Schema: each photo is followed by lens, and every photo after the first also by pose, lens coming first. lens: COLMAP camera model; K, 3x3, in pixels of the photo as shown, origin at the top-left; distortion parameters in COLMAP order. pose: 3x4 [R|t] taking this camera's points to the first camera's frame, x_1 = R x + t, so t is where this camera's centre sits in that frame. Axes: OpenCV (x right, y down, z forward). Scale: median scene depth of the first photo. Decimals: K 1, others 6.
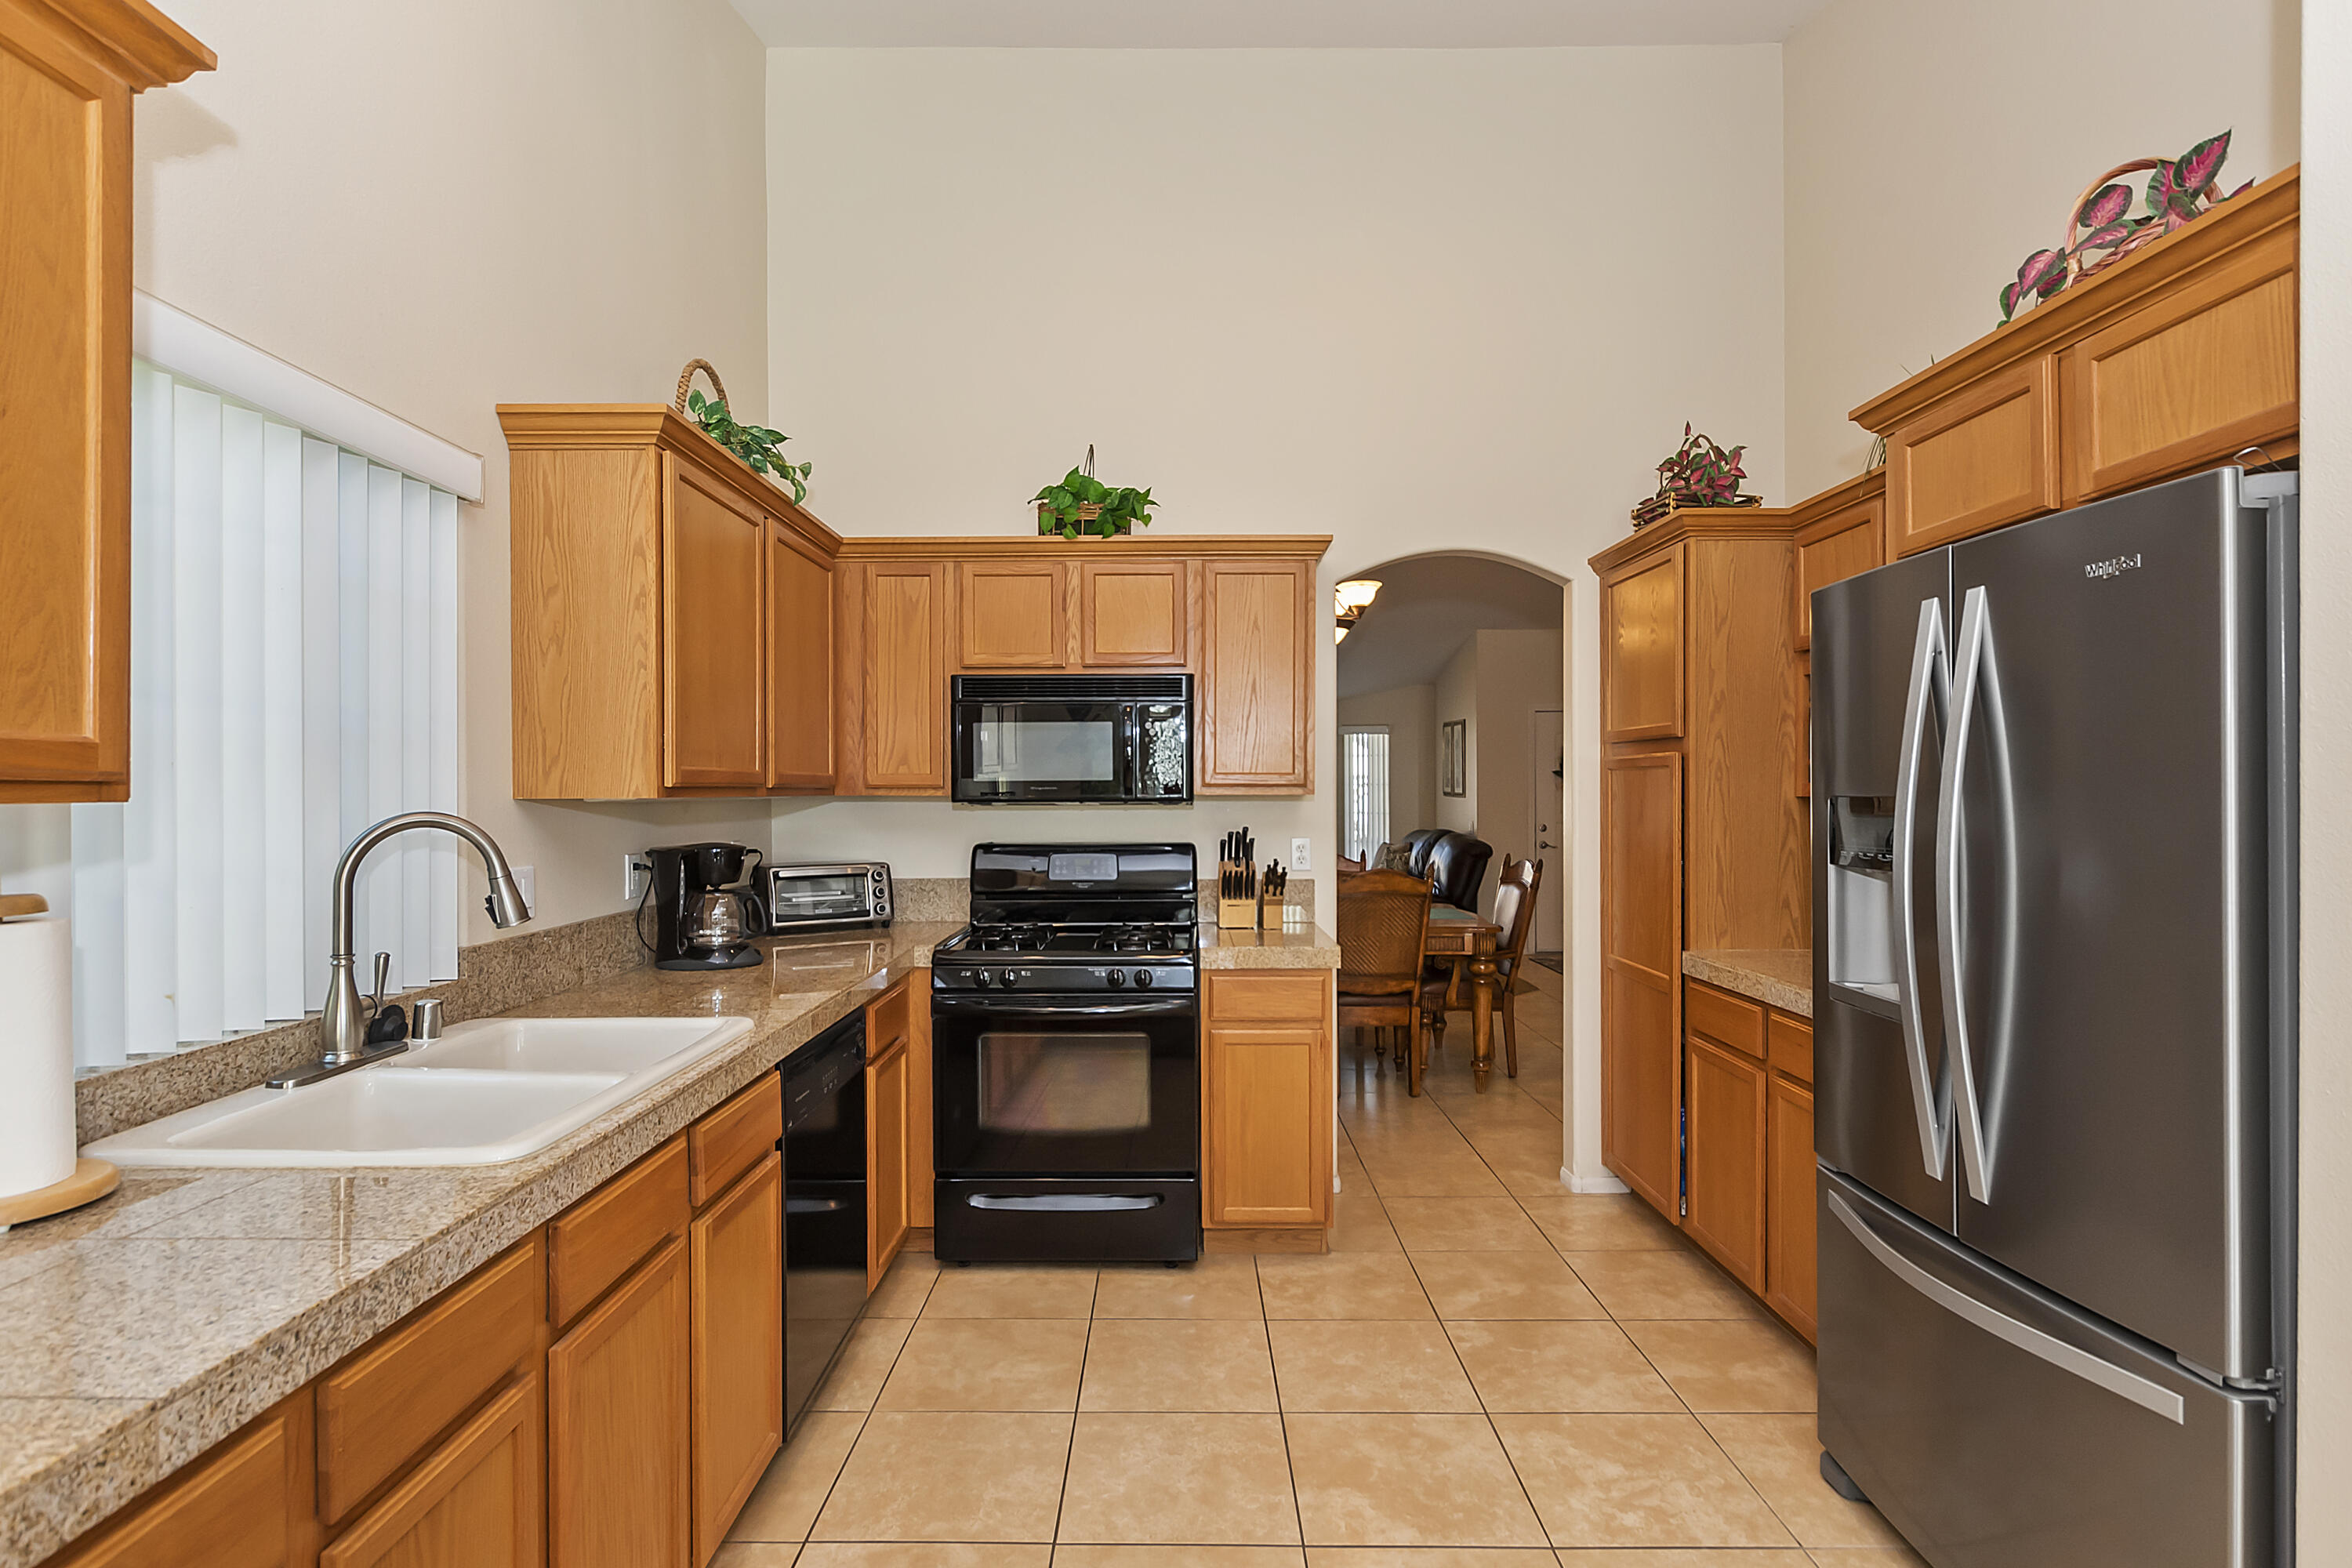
lens RADIAL K [[1160.0, 0, 1163.6], [0, 1160.0, 799.4], [0, 0, 1]] dist [0.006222, 0.000429]
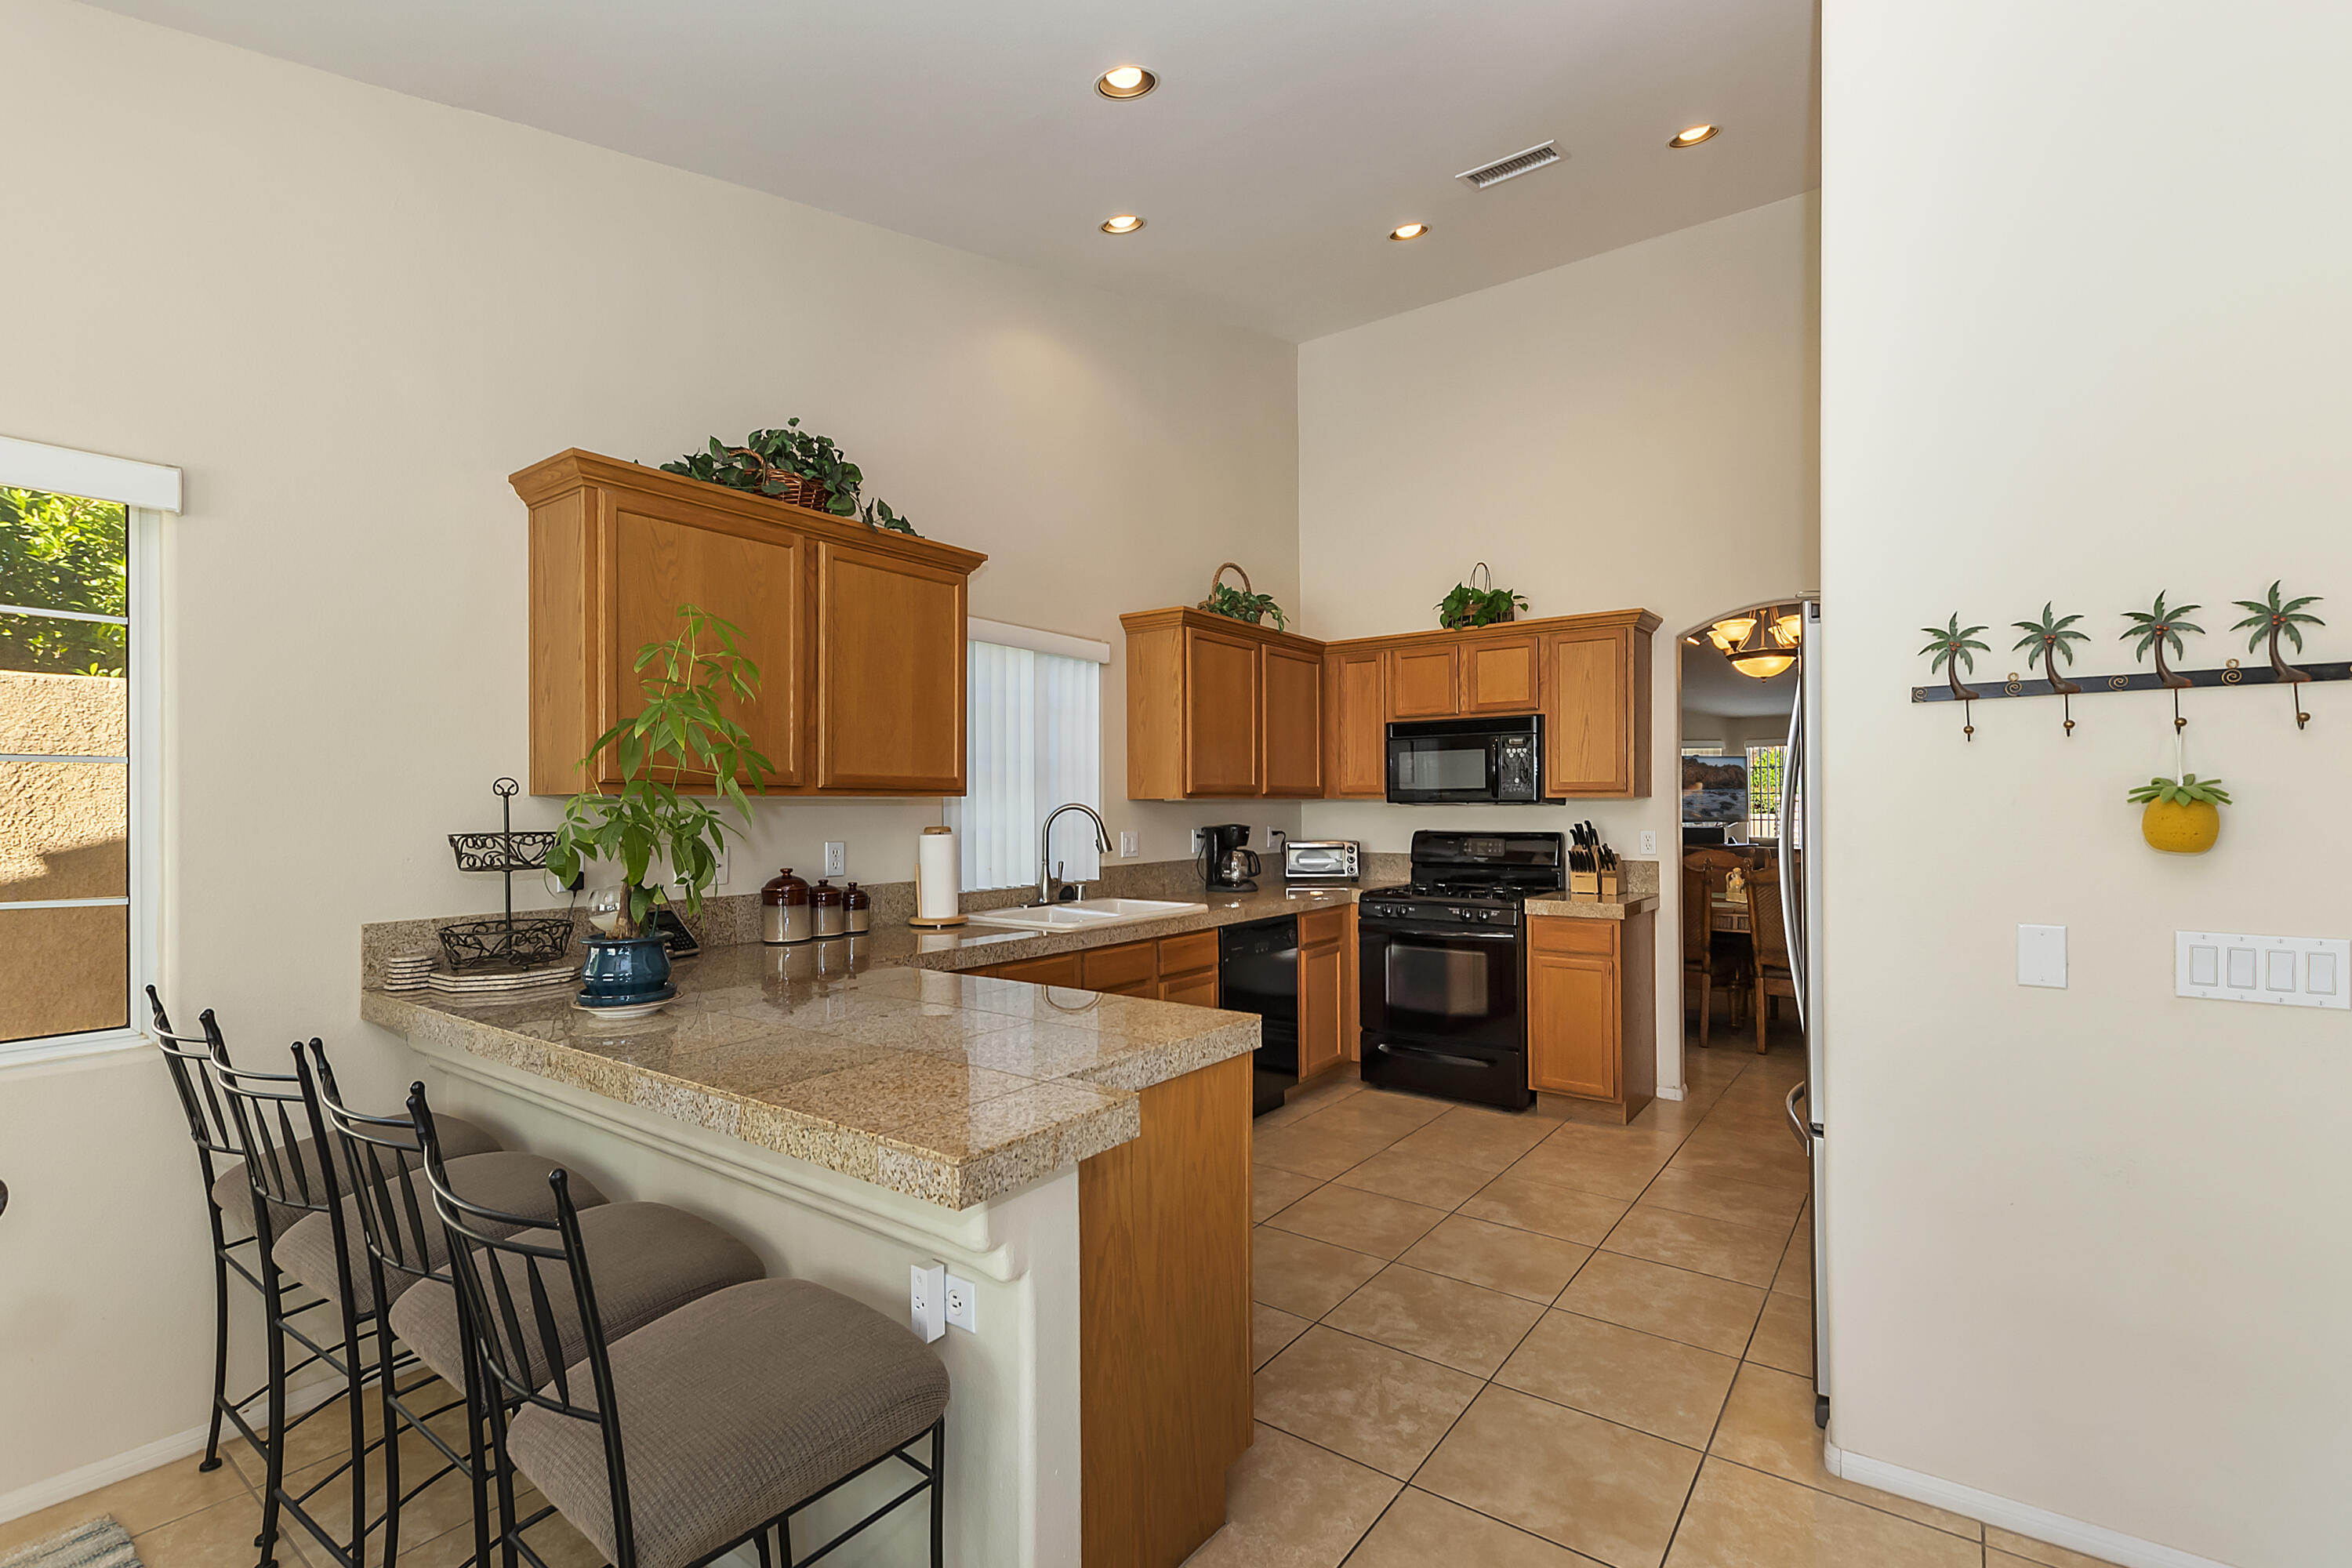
lens RADIAL K [[1055.9, 0, 1174.4], [0, 1055.9, 796.7], [0, 0, 1]] dist [0.021972, -0.000794]
pose [[0.810210, -0.004495, -0.586122, 0.476135], [-0.003096, 0.999924, -0.011947, 0.013292], [0.586131, 0.011494, 0.810135, -0.378836]]
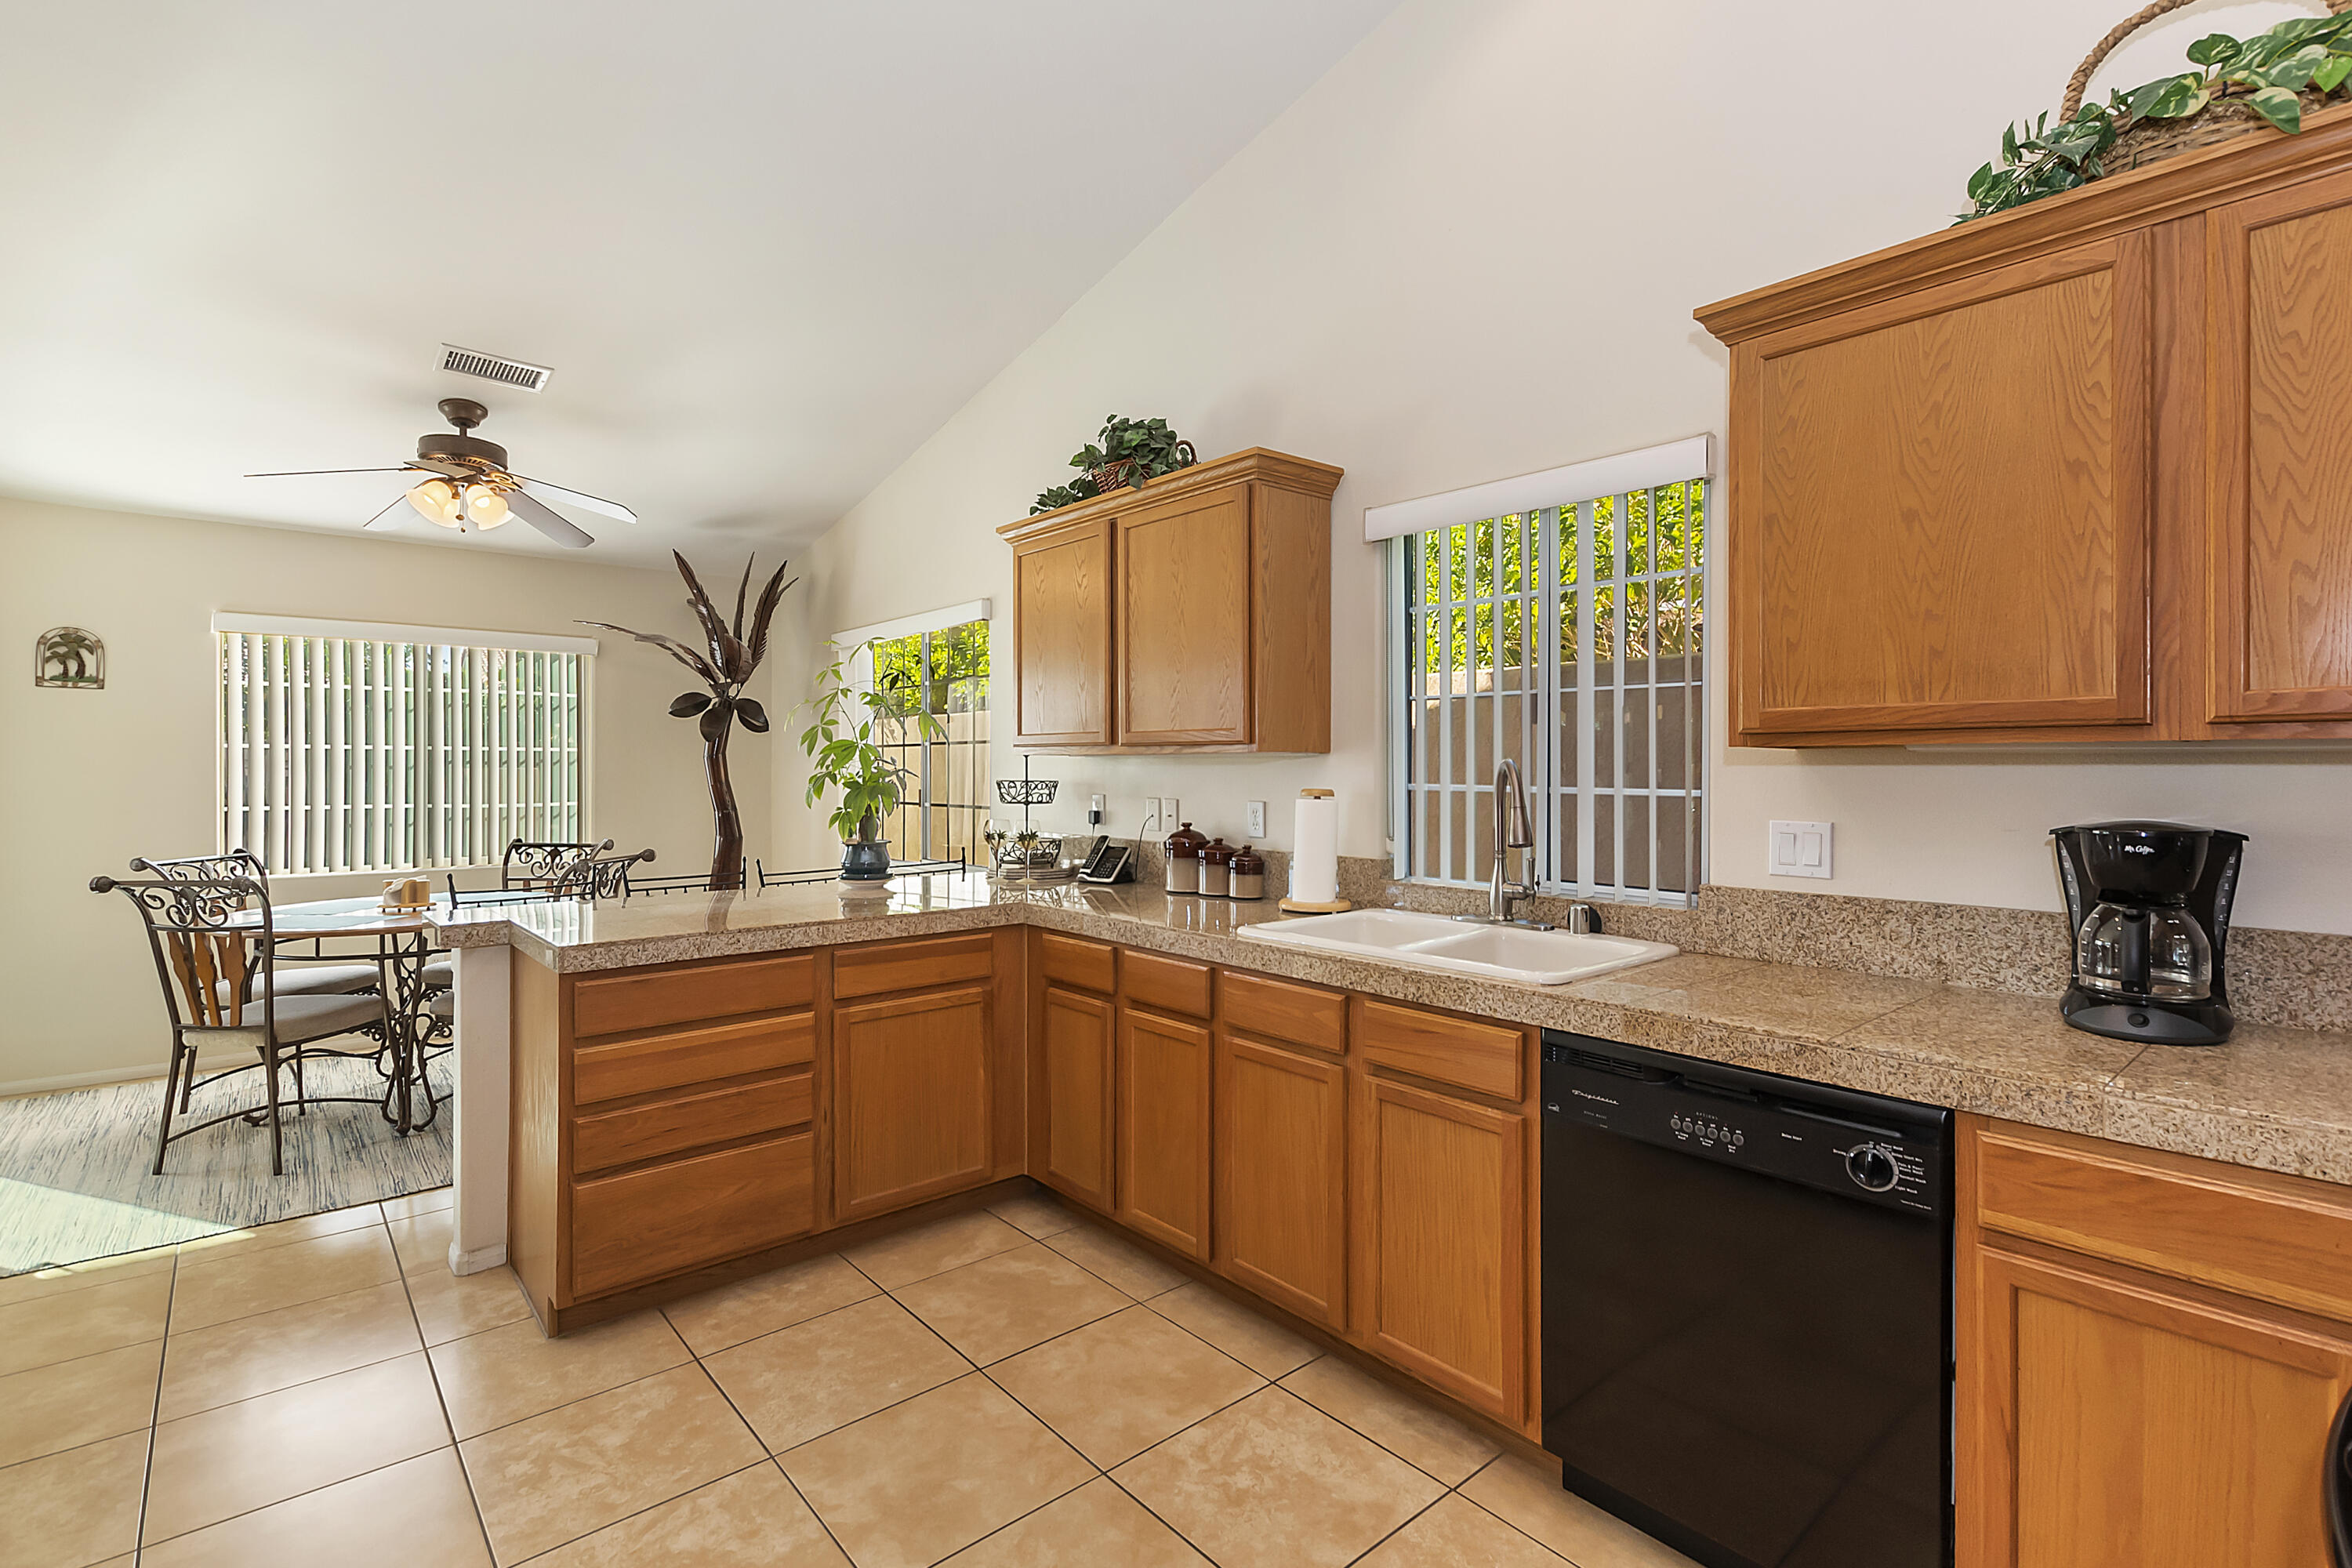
lens RADIAL K [[1077.0, 0, 1179.2], [0, 1077.0, 769.3], [0, 0, 1]] dist [0.017326, -0.005296]
pose [[-0.751980, 0.003966, -0.659174, 0.313542], [-0.001365, 0.999970, 0.007573, 0.007598], [0.659185, 0.006595, -0.751952, 1.007653]]
